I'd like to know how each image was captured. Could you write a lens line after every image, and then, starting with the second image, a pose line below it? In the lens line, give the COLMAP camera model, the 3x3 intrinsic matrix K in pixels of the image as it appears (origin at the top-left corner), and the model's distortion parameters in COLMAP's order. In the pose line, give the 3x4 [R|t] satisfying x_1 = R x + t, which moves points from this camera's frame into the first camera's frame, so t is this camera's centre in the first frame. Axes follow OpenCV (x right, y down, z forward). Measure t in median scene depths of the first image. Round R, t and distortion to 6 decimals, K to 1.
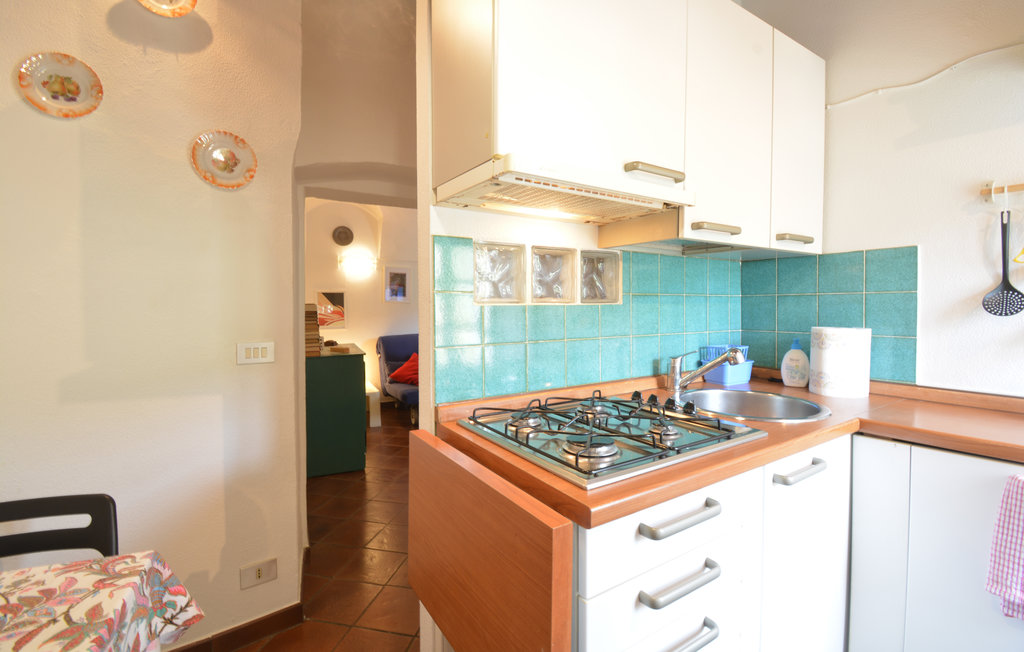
lens RADIAL K [[453.7, 0, 508.7], [0, 453.7, 319.7], [0, 0, 1]] dist [0.004446, 0.000024]
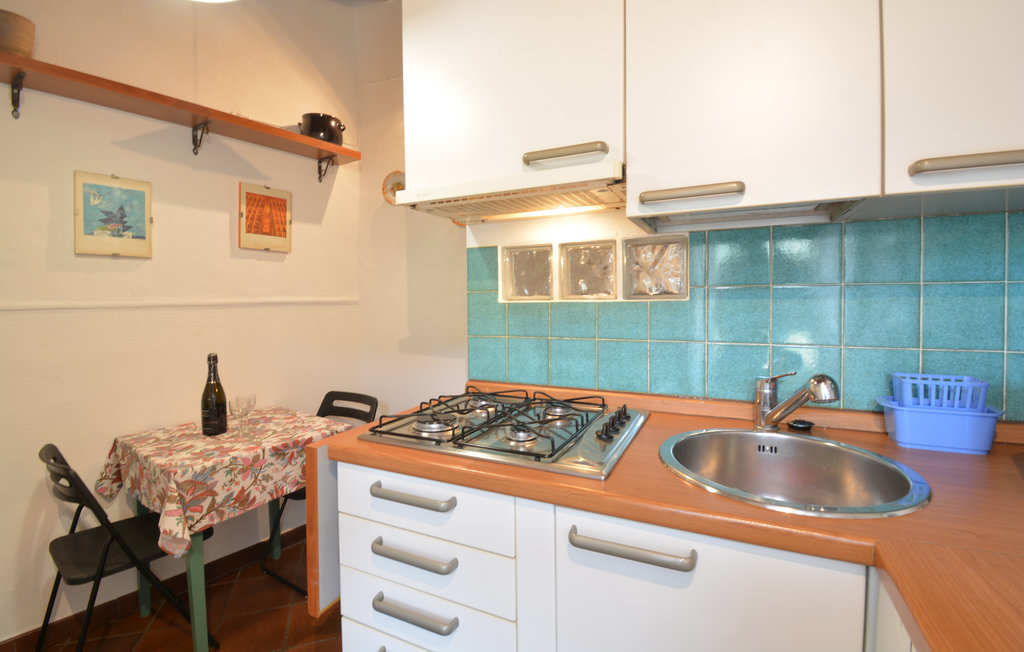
lens RADIAL K [[453.7, 0, 505.5], [0, 453.7, 307.4], [0, 0, 1]] dist [0.004446, 0.000024]
pose [[0.518791, 0.012180, -0.854814, 0.948508], [-0.019890, 0.999800, 0.002174, -0.021314], [0.854670, 0.015874, 0.518929, 0.406237]]
